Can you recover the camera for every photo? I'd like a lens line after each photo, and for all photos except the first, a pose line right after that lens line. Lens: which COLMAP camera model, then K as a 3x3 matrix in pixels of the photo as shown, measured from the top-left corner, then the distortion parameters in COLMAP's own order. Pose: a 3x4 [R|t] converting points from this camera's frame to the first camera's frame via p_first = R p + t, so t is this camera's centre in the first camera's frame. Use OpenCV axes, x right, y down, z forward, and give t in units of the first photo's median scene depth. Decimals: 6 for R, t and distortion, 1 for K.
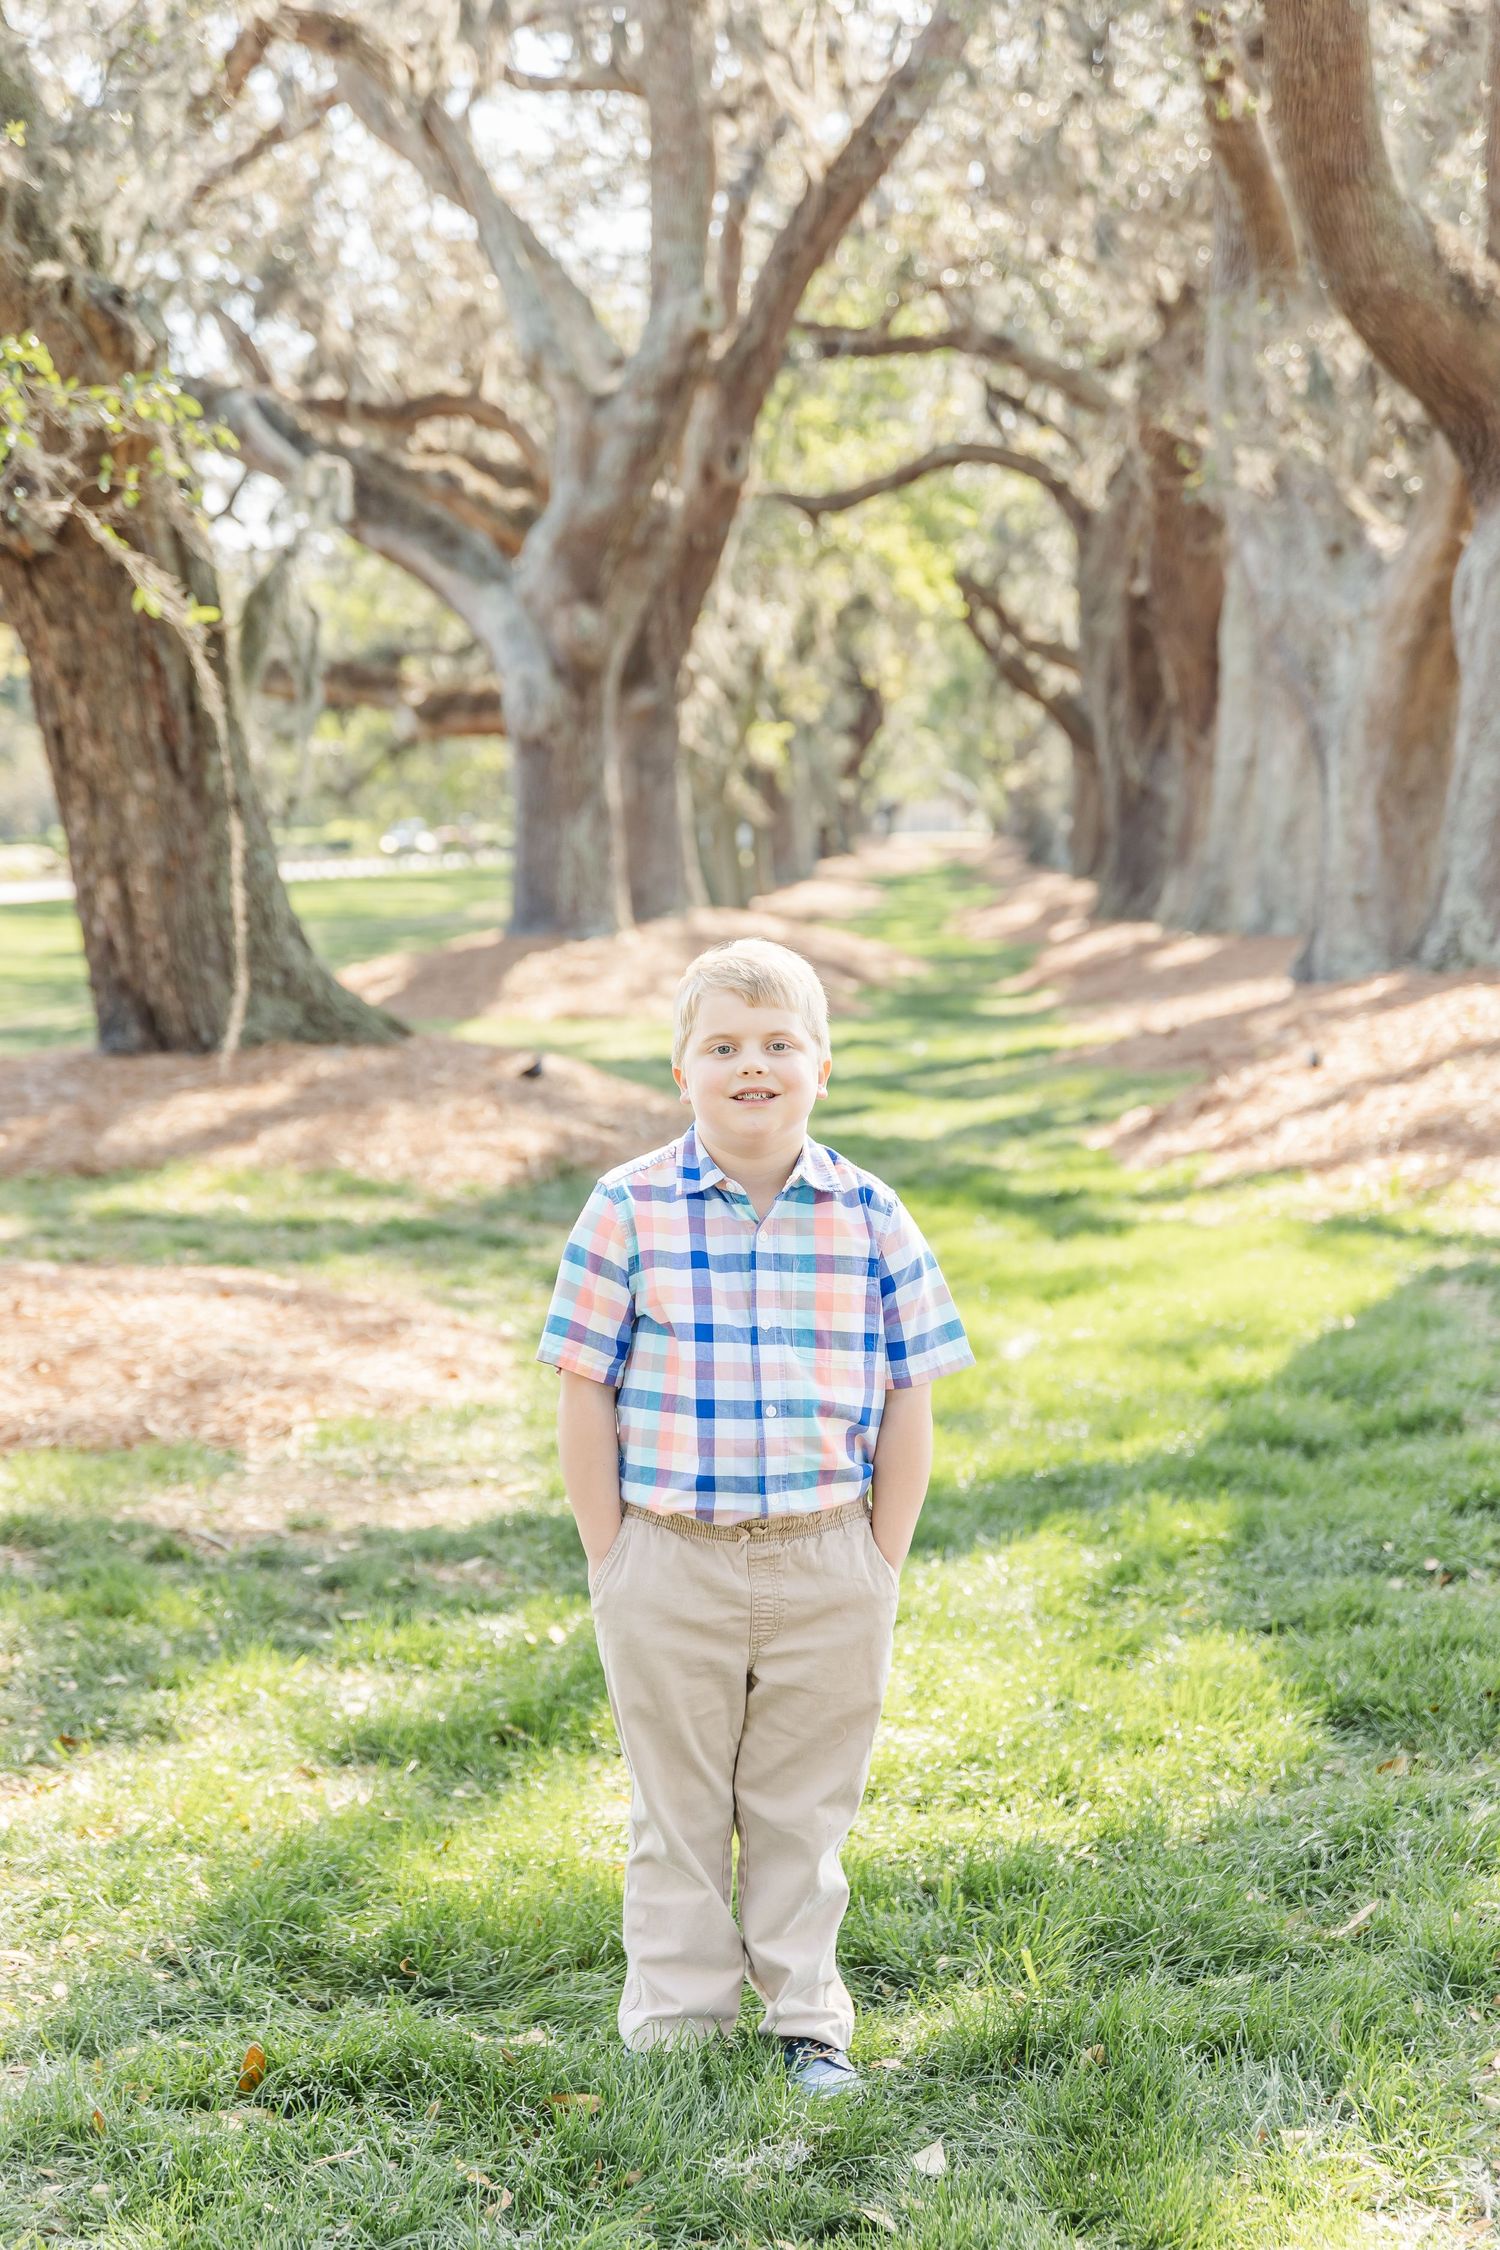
lens RADIAL K [[4522.8, 0, 754.1], [0, 4522.8, 1127.5], [0, 0, 1]] dist [-0.193368, -0.209759]
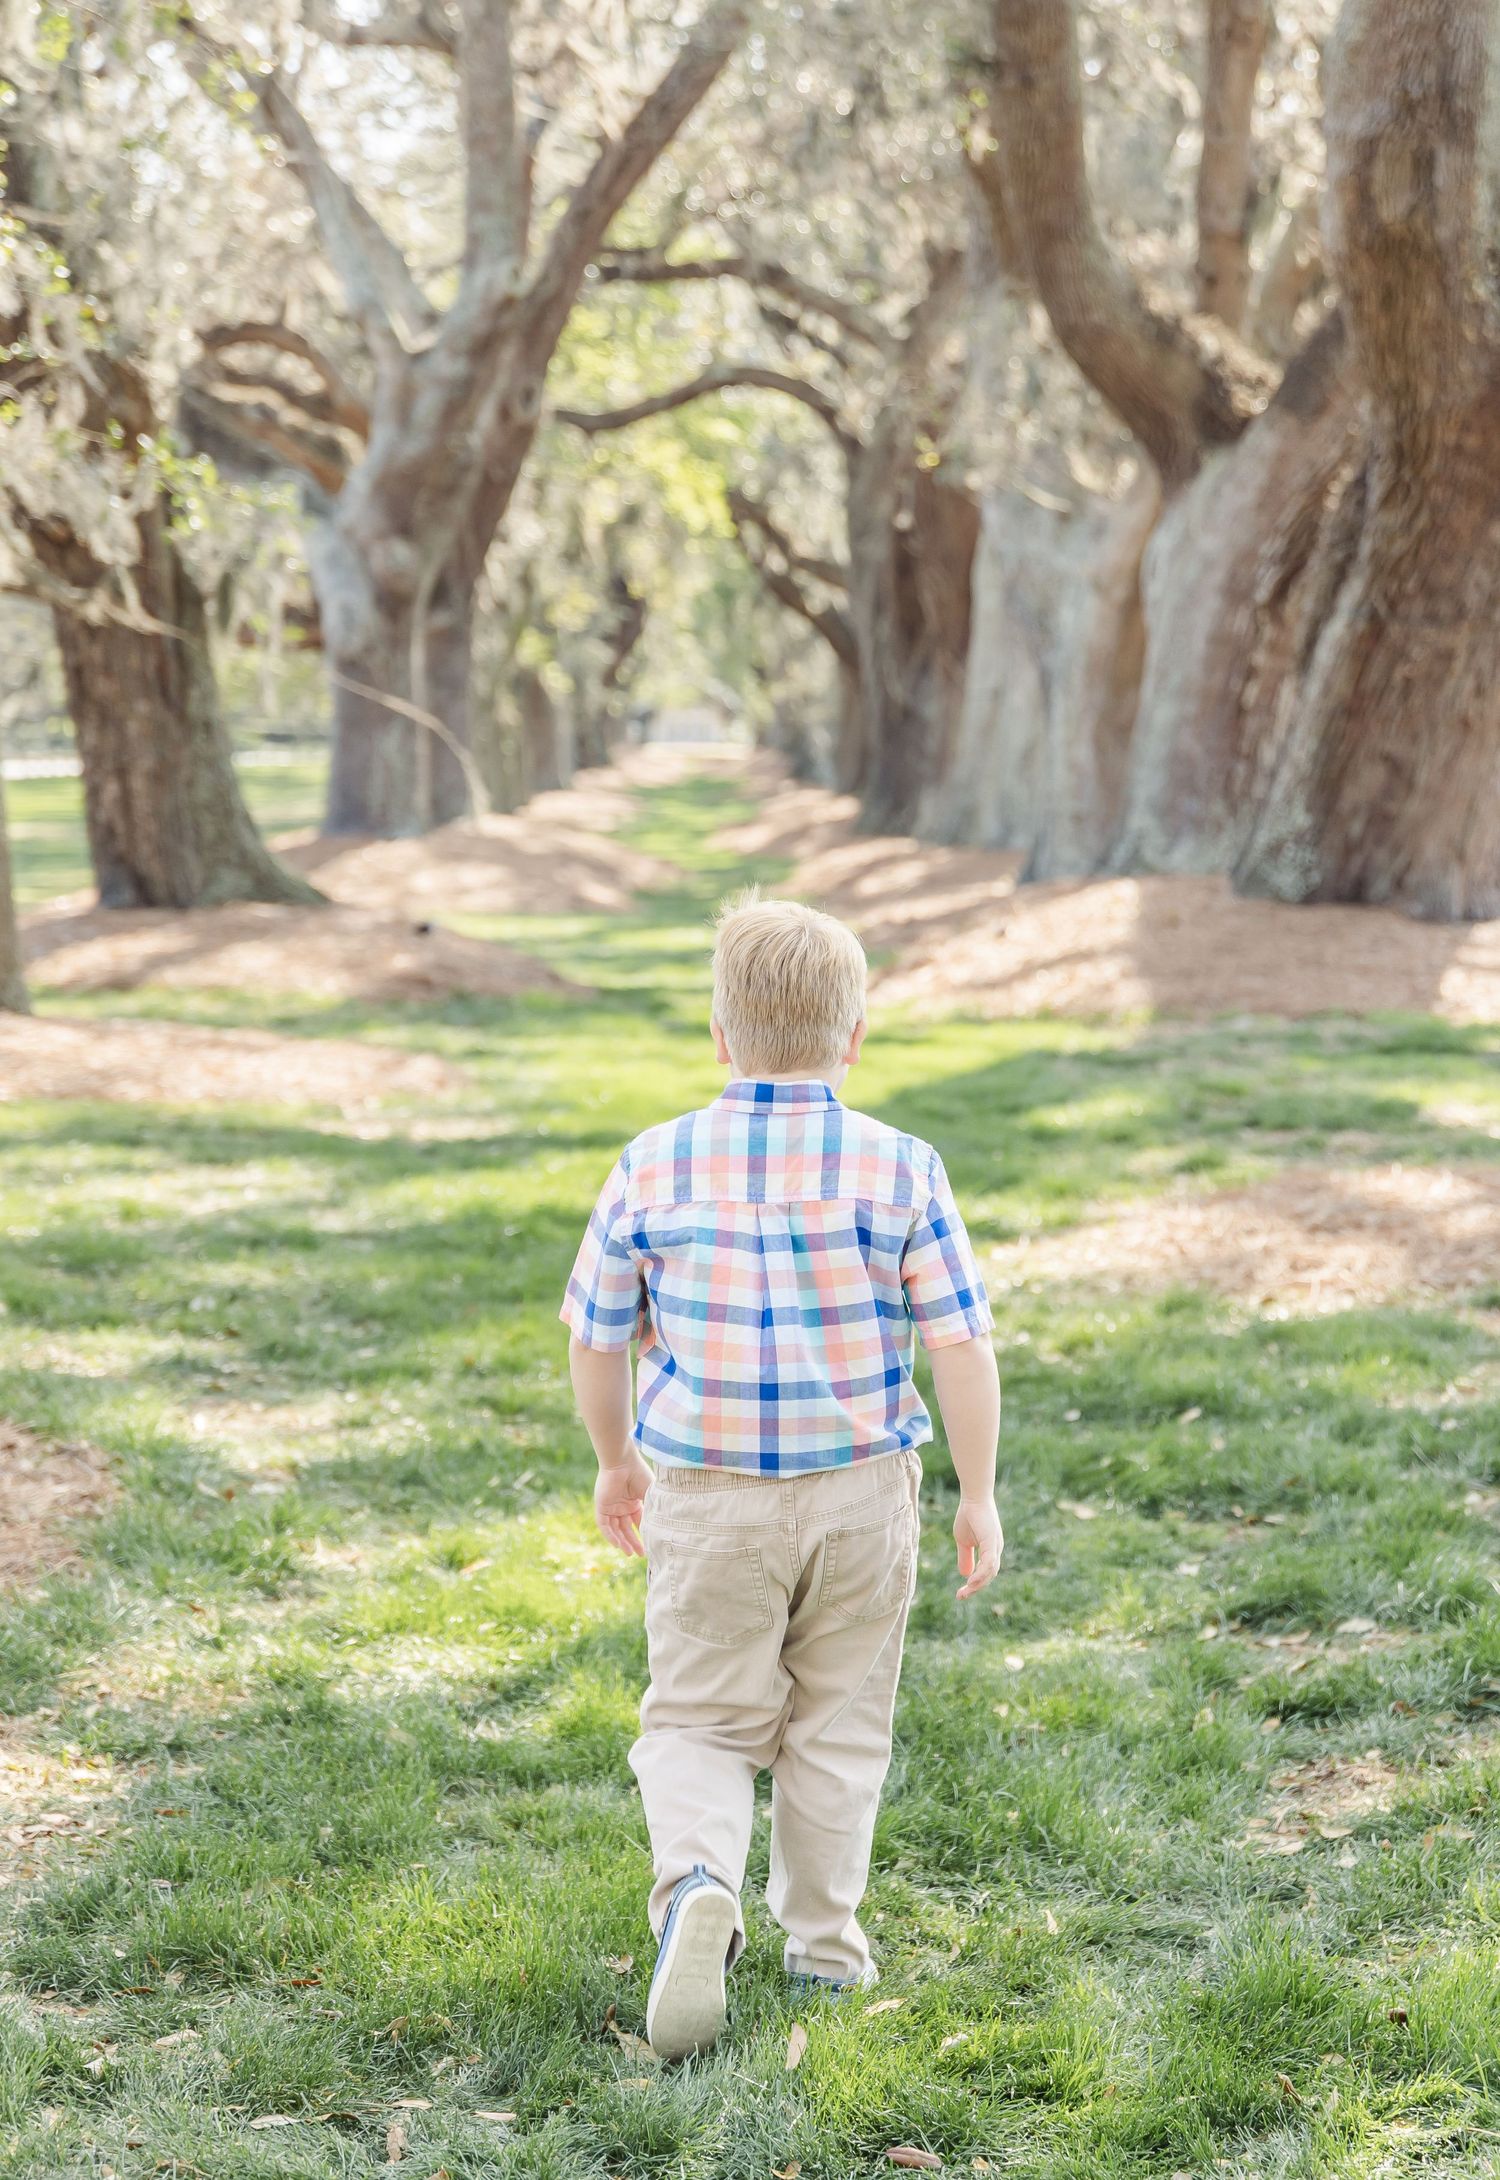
lens RADIAL K [[5066.8, 0, 755.1], [0, 5066.8, 1083.6], [0, 0, 1]] dist [-0.198779, -0.258775]
pose [[0.998321, 0.019284, 0.054613, -0.018278], [-0.019444, 0.999808, 0.002399, 0.016202], [-0.054556, -0.003457, 0.998505, -0.295075]]
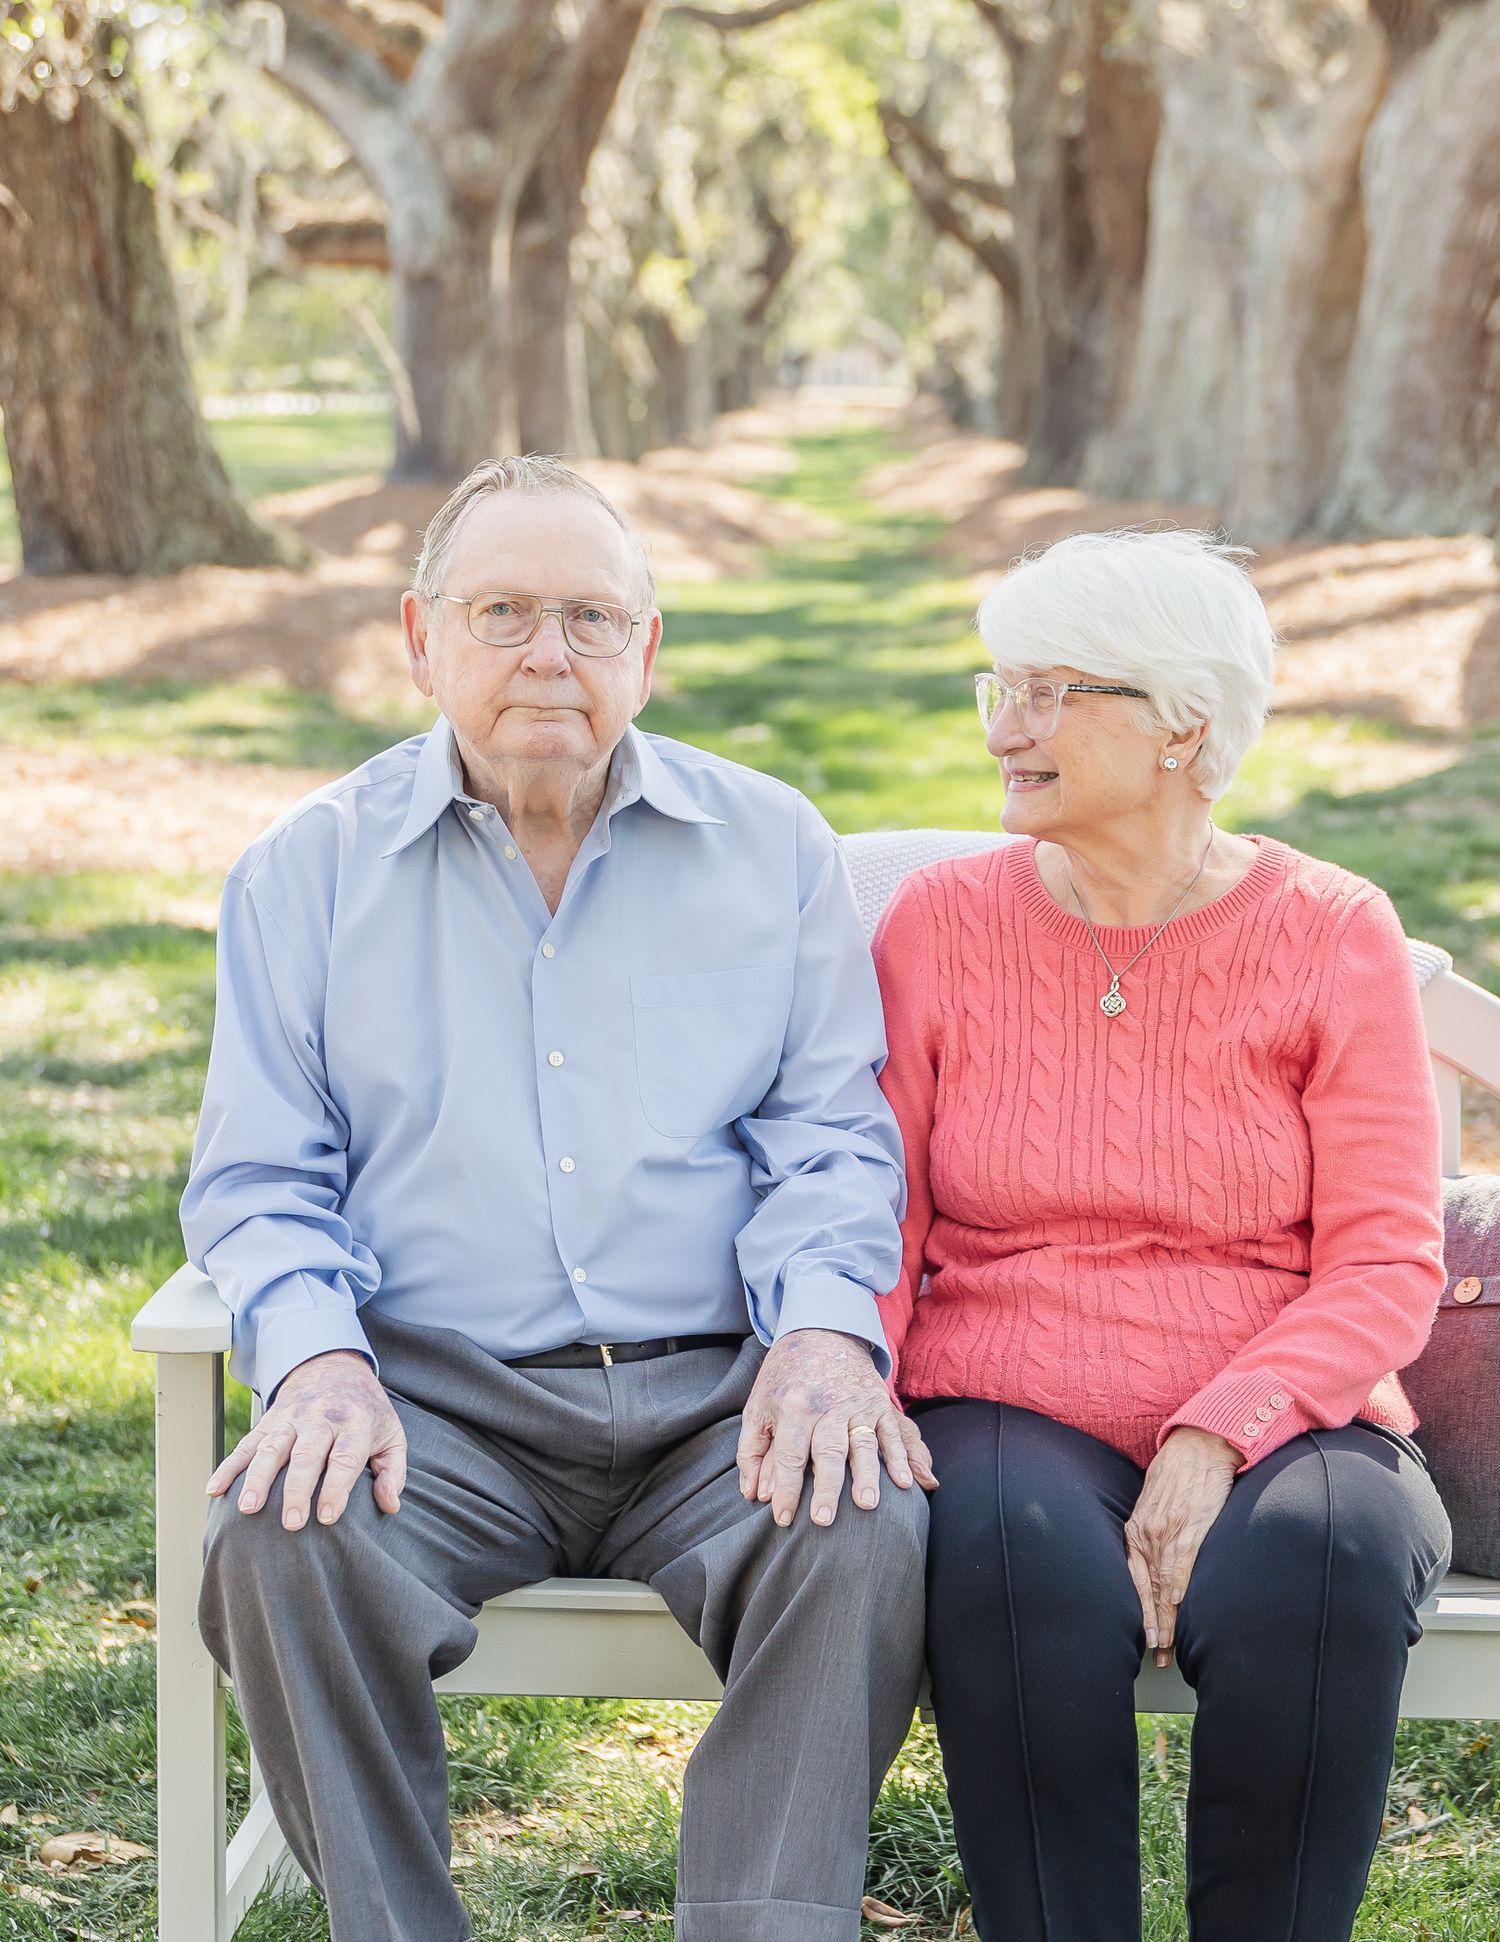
lens RADIAL K [[5212.9, 0, 840.0], [0, 5212.9, 969.1], [0, 0, 1]] dist [-0.001161, -0.431836]
pose [[0.998859, 0.024954, 0.040724, -0.002266], [-0.026816, 0.998589, 0.045834, 0.008106], [-0.039523, -0.046874, 0.998119, -0.121947]]
